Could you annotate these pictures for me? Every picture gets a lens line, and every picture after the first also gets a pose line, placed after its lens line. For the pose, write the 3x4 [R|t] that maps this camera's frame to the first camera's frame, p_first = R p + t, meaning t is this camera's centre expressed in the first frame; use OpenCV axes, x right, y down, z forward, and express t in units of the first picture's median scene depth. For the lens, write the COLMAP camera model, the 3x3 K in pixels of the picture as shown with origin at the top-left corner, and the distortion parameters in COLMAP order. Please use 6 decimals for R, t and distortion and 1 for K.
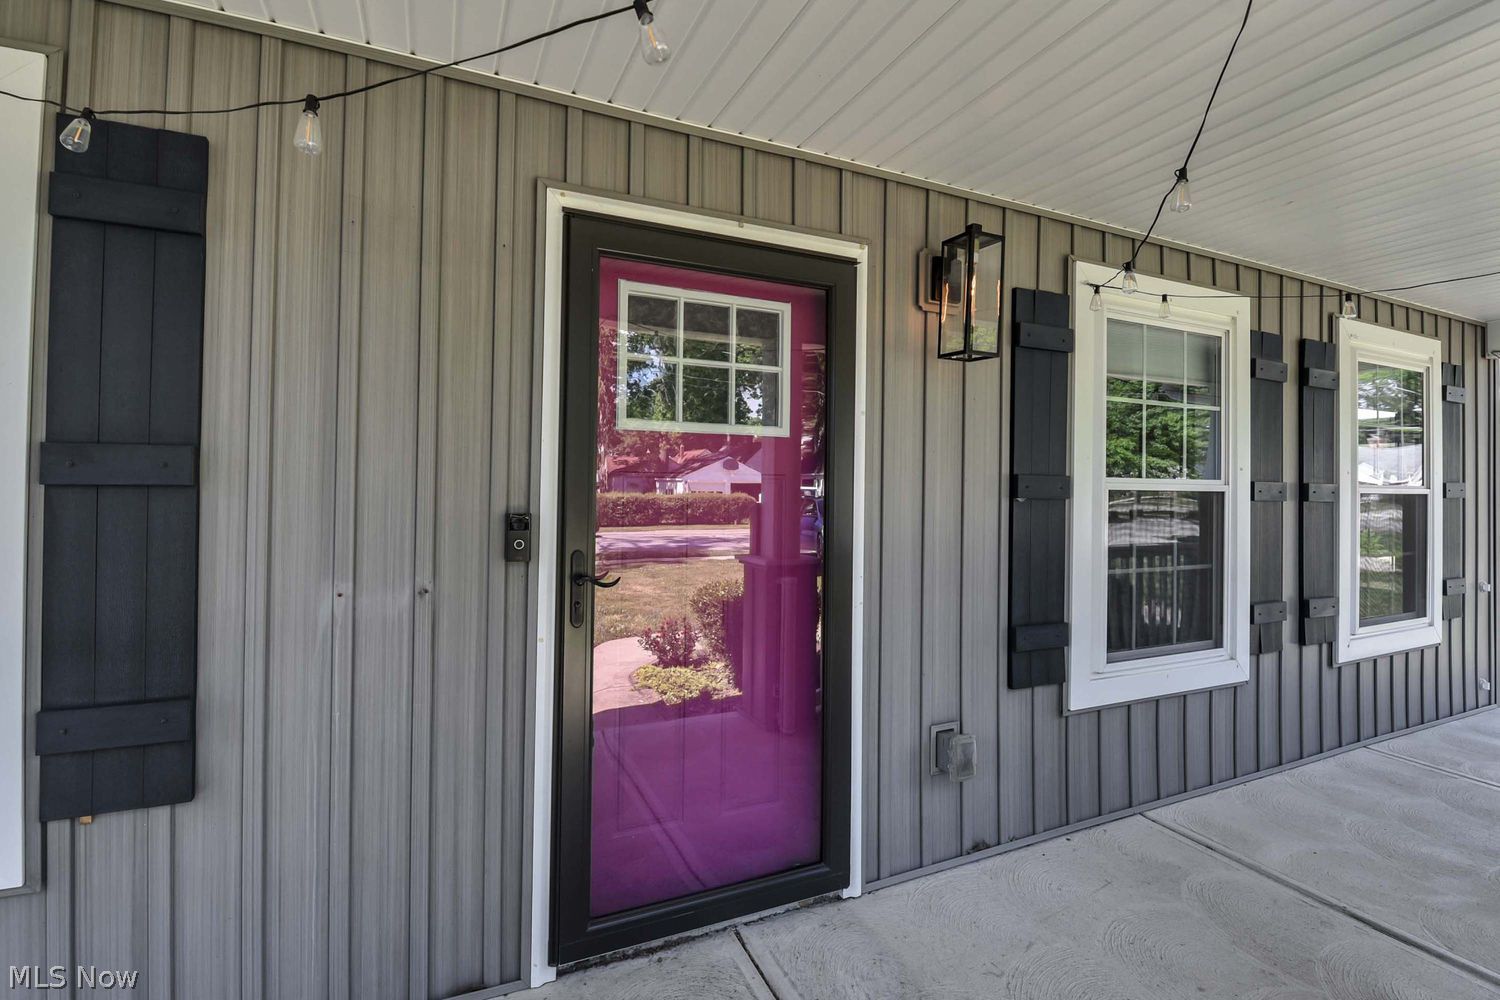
lens RADIAL K [[675.1, 0, 731.9], [0, 675.1, 474.1], [0, 0, 1]] dist [-0.015690, -0.004071]
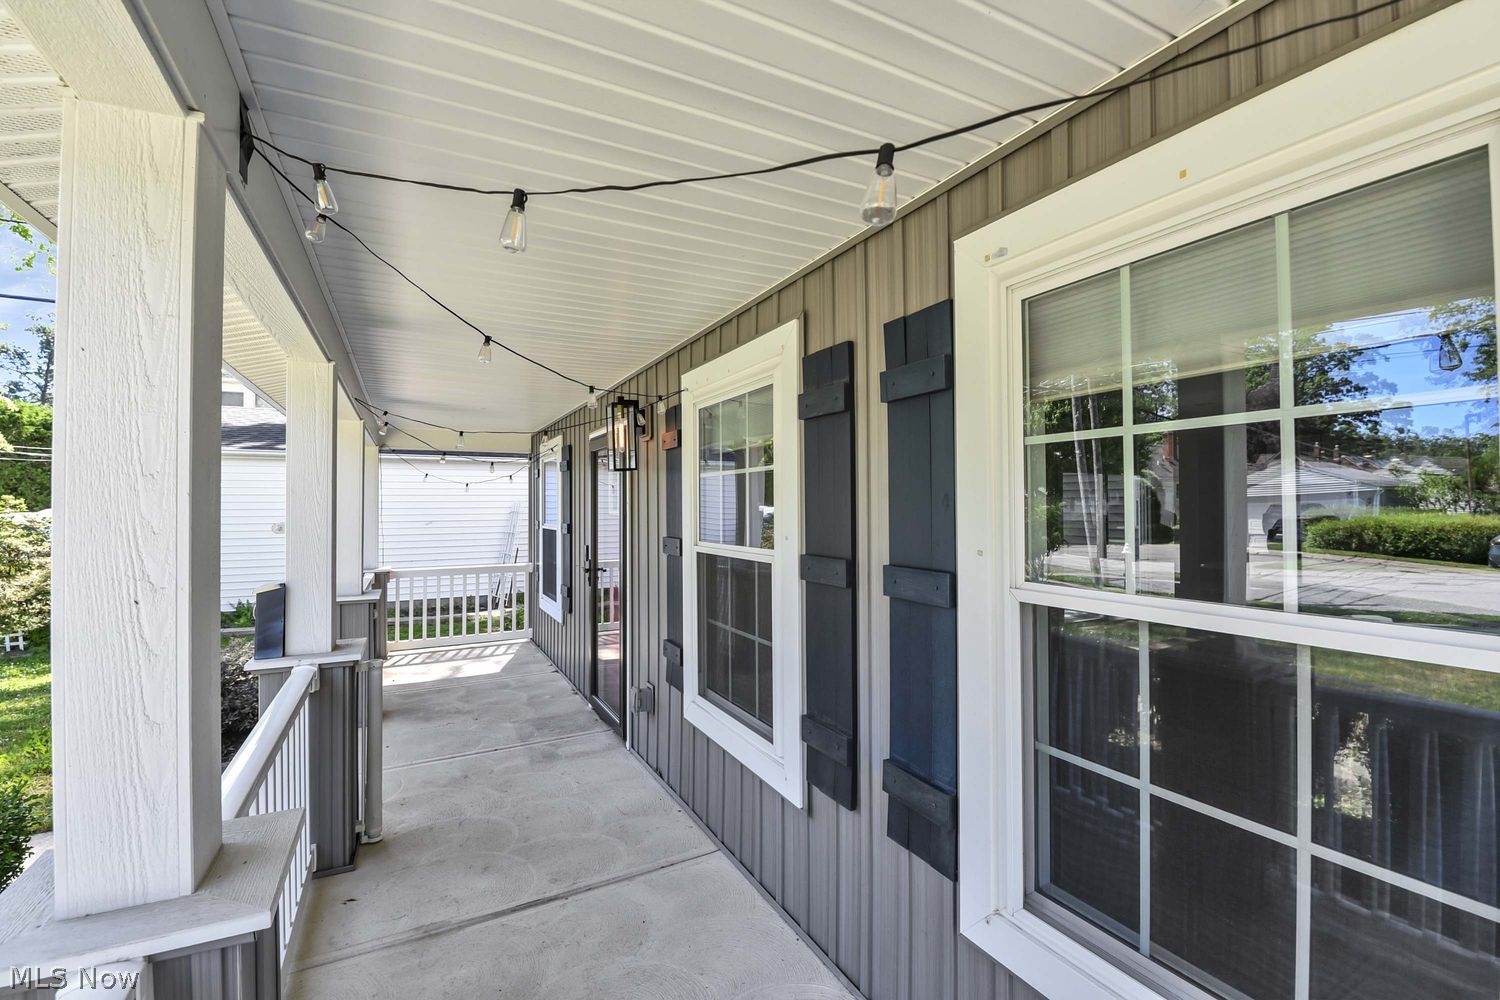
lens RADIAL K [[654.3, 0, 751.2], [0, 654.3, 497.7], [0, 0, 1]] dist [-0.006796, -0.002911]
pose [[0.071948, -0.018675, -0.997234, 2.011544], [0.031923, 0.999356, -0.016411, -0.058525], [0.996897, -0.030654, 0.072498, 1.172324]]
